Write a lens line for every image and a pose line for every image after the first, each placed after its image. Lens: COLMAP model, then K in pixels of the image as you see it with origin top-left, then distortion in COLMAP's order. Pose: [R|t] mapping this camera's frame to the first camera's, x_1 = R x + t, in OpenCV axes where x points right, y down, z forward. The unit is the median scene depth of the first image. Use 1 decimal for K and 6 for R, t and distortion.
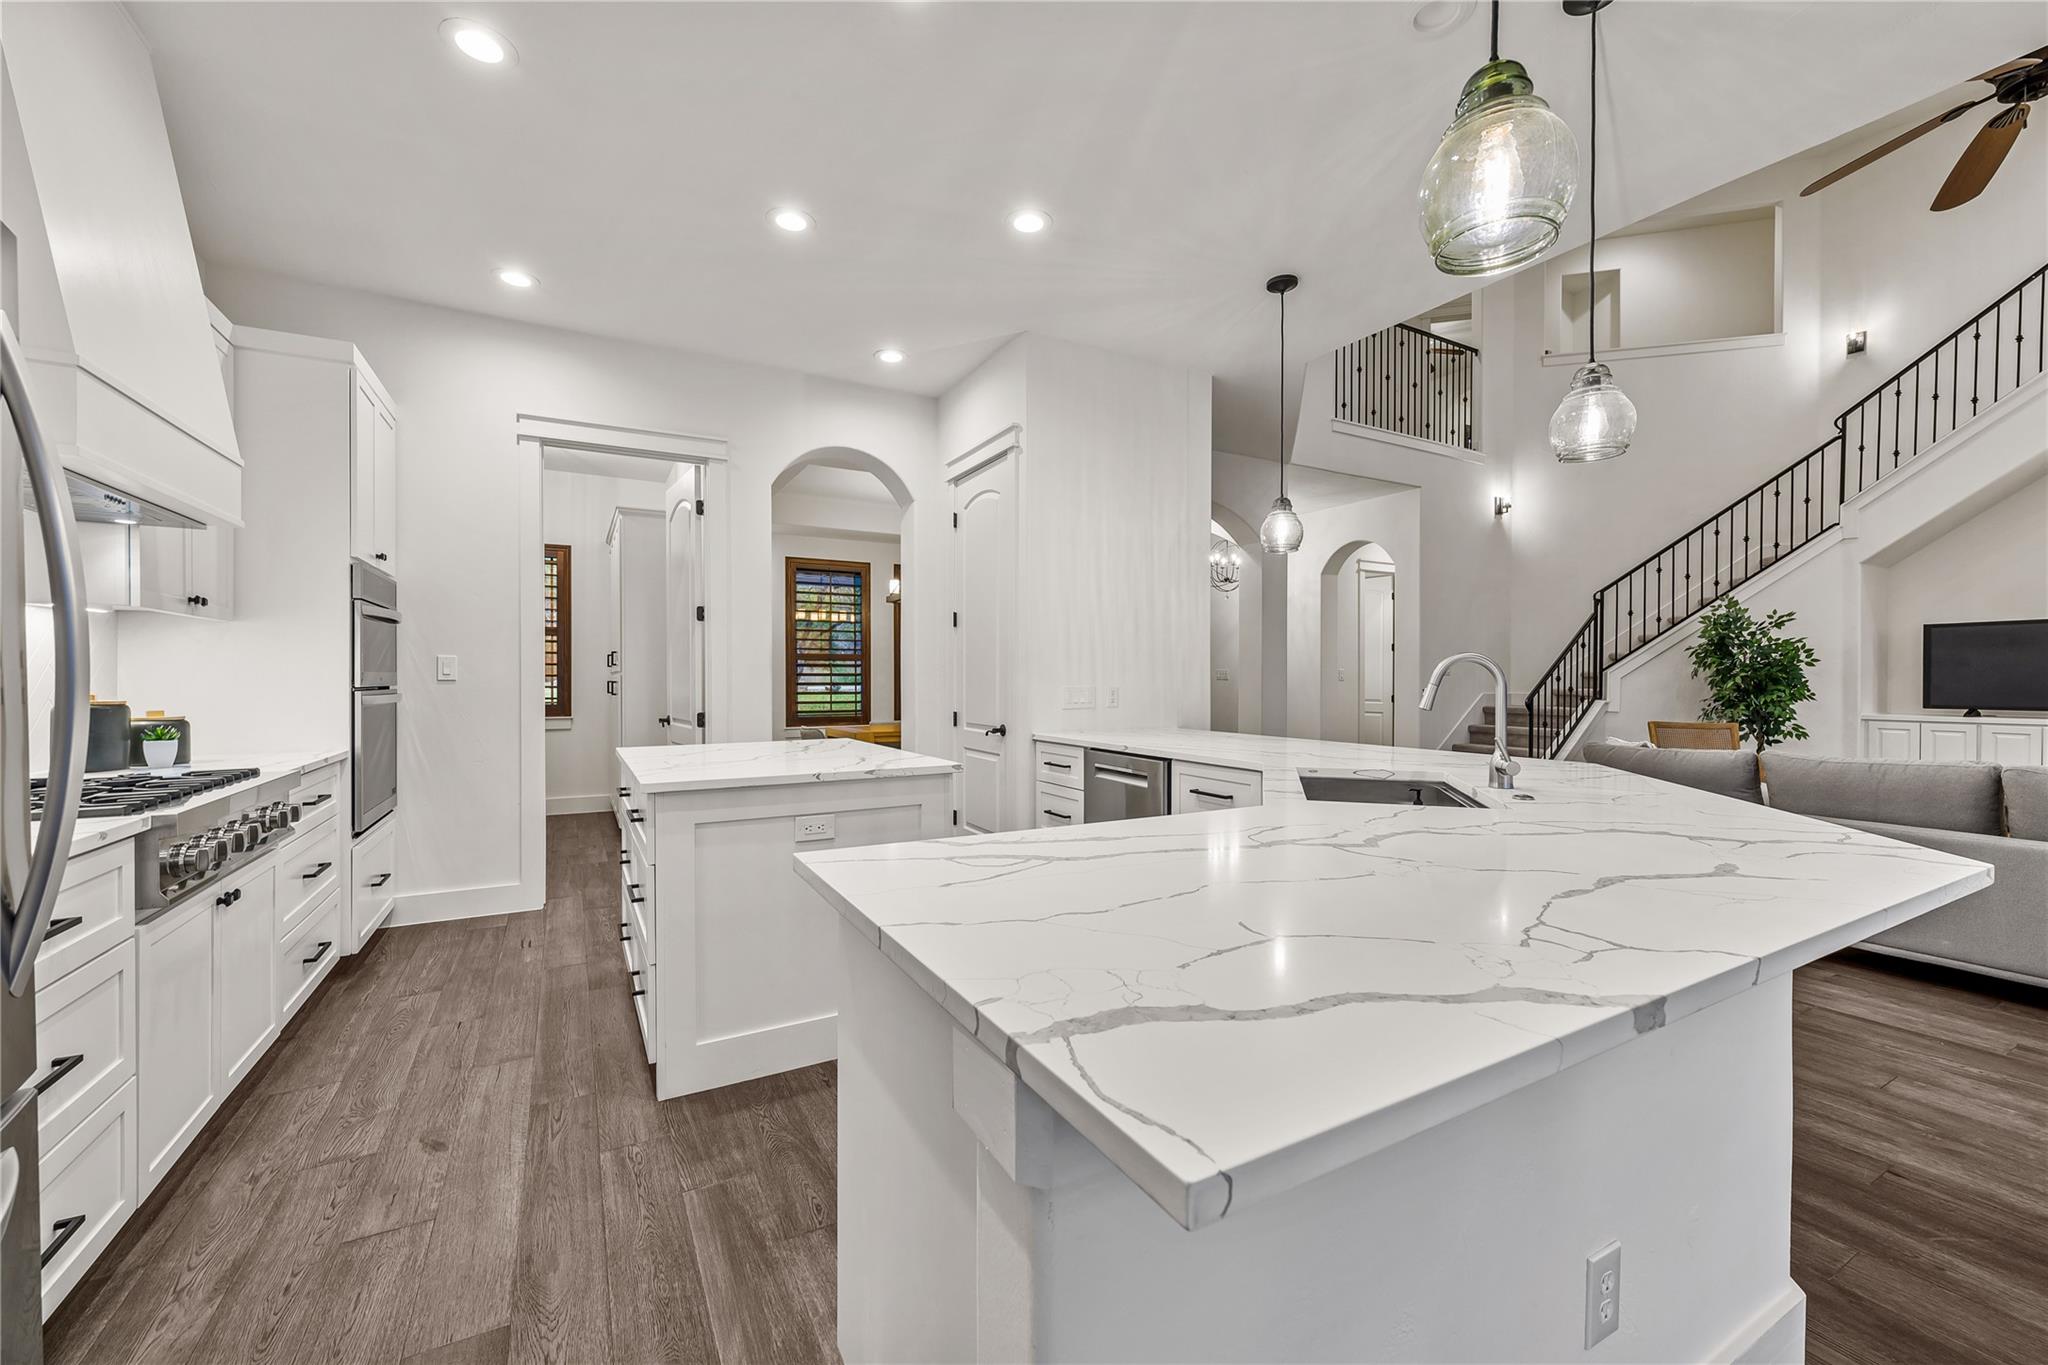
lens RADIAL K [[817.7, 0, 1021.9], [0, 817.7, 664.8], [0, 0, 1]] dist [0.001480, -0.000238]
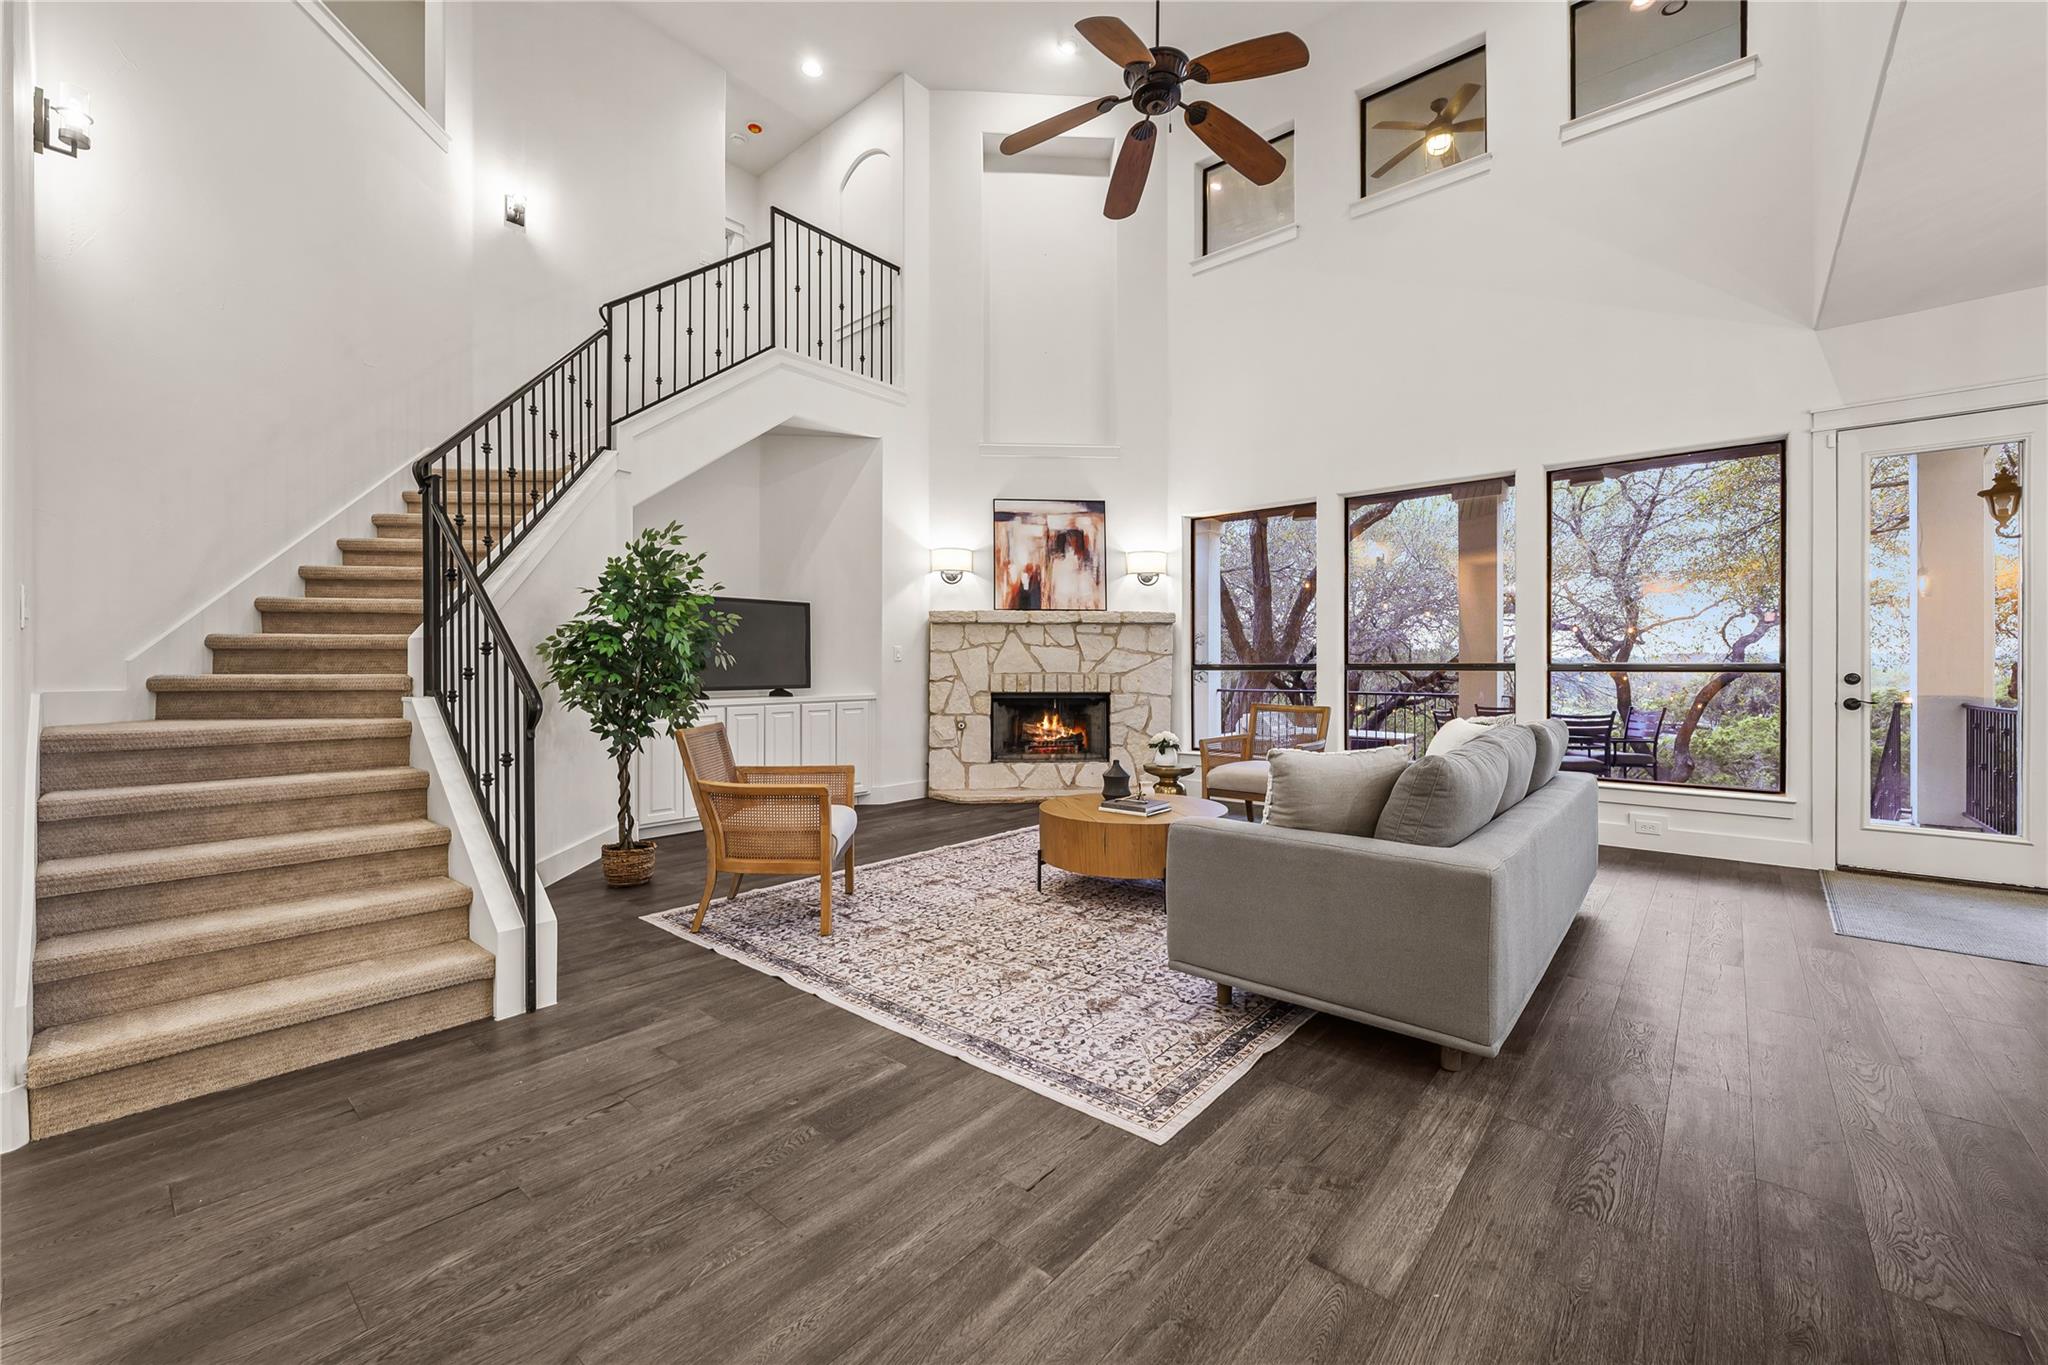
lens RADIAL K [[817.7, 0, 1021.4], [0, 817.7, 670.3], [0, 0, 1]] dist [0.001480, -0.000238]
pose [[-0.345936, -0.001580, 0.938257, 0.523824], [-0.013658, 0.999901, -0.003352, 0.075690], [-0.938159, -0.013975, -0.345923, 2.687957]]
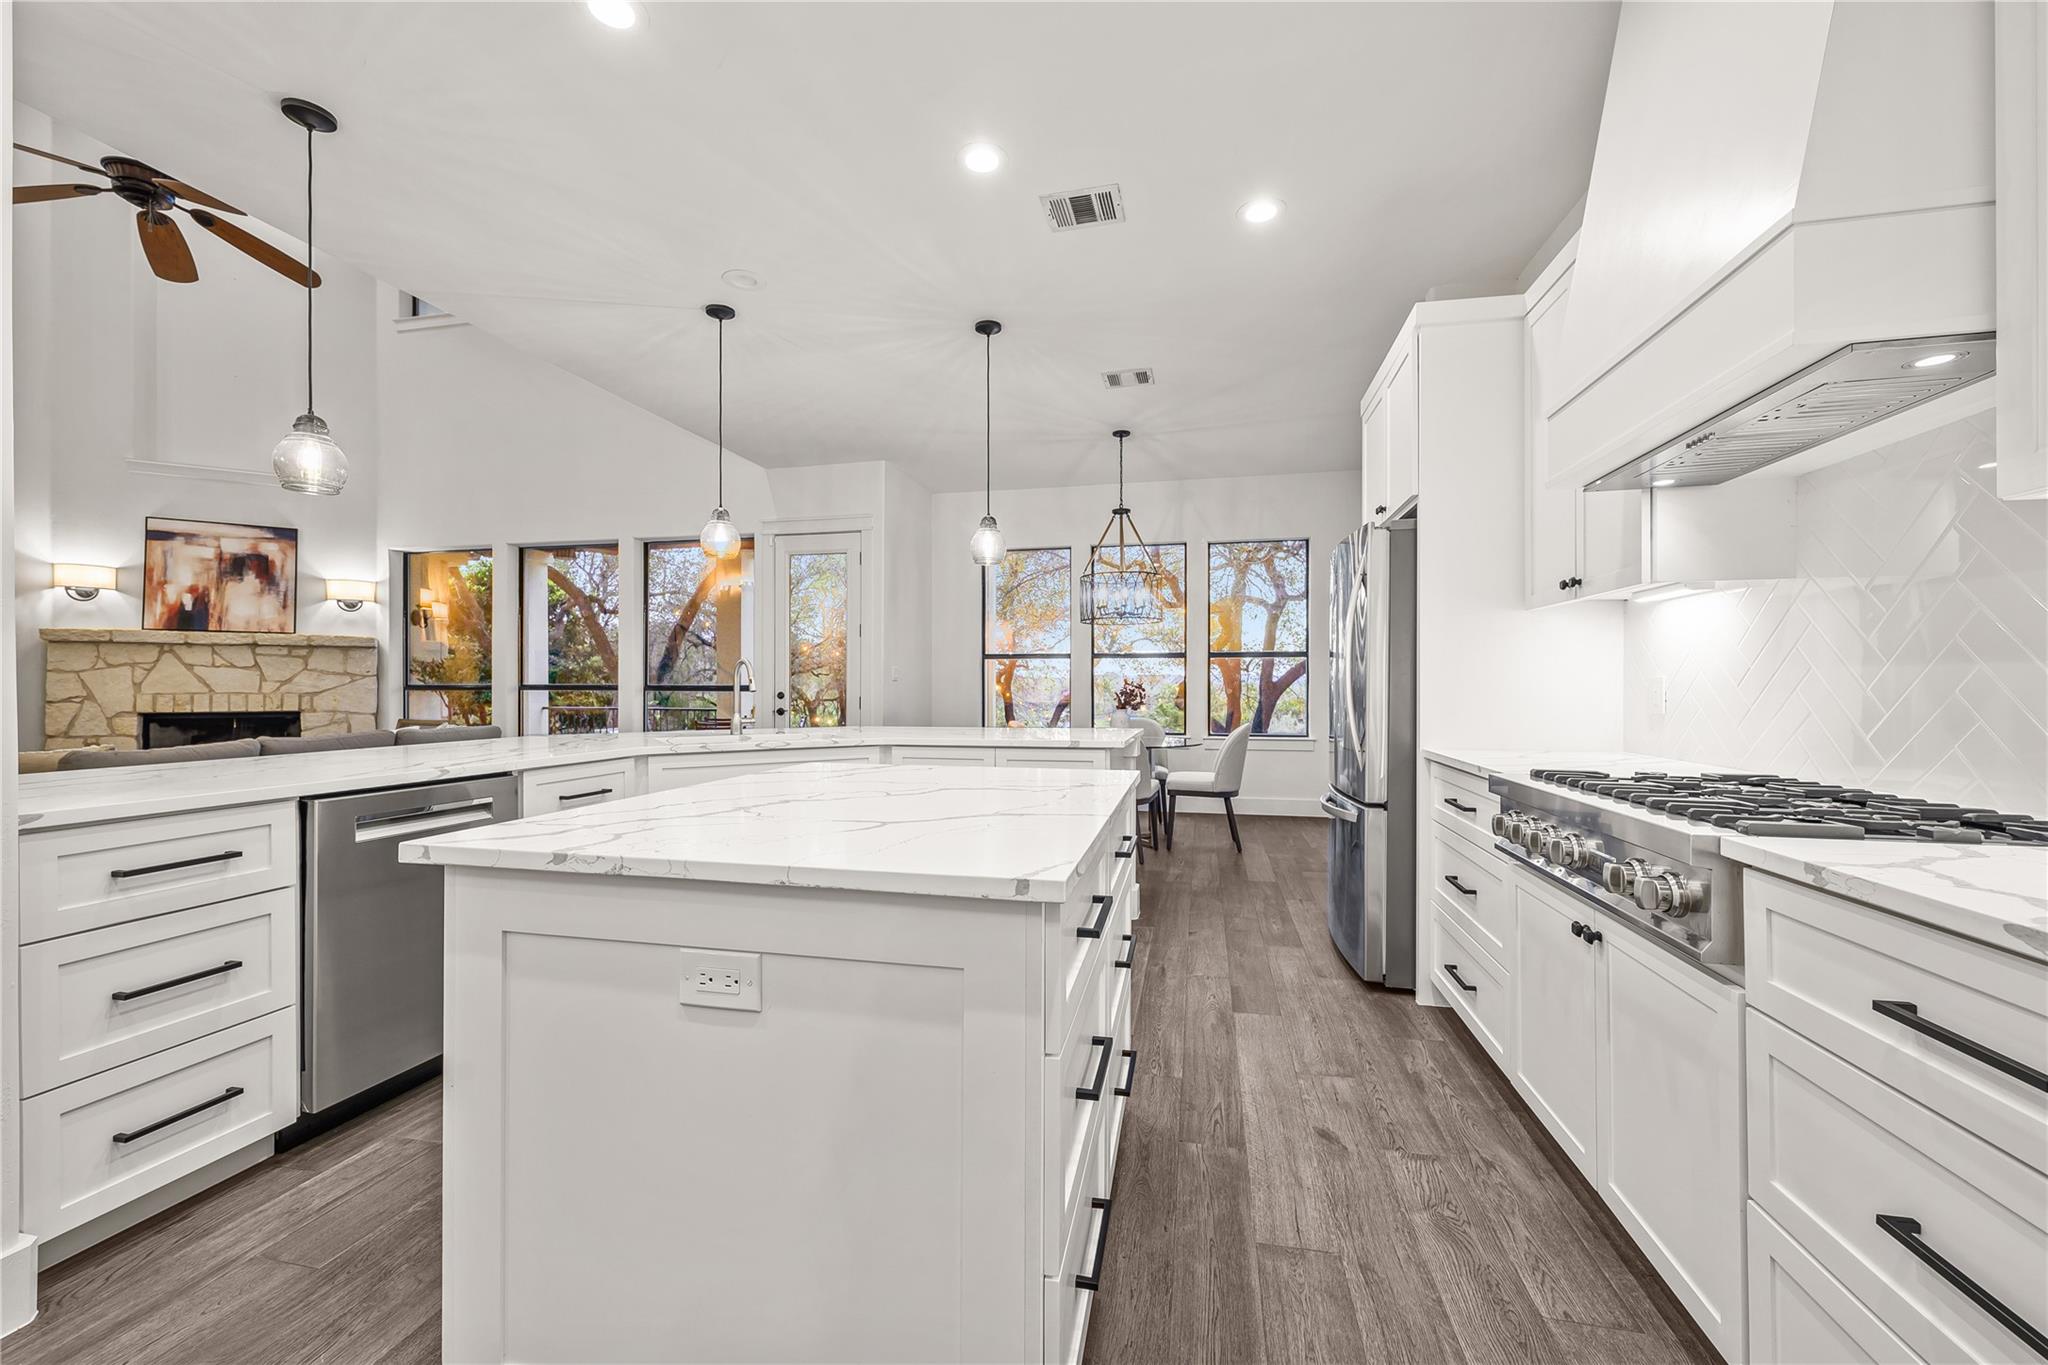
lens RADIAL K [[817.7, 0, 1021.3], [0, 817.7, 685.6], [0, 0, 1]] dist [0.001480, -0.000238]
pose [[-0.749712, 0.000890, 0.661763, -1.009949], [-0.009184, 0.999889, -0.011750, 0.053639], [-0.661700, -0.014887, -0.749621, 1.840759]]
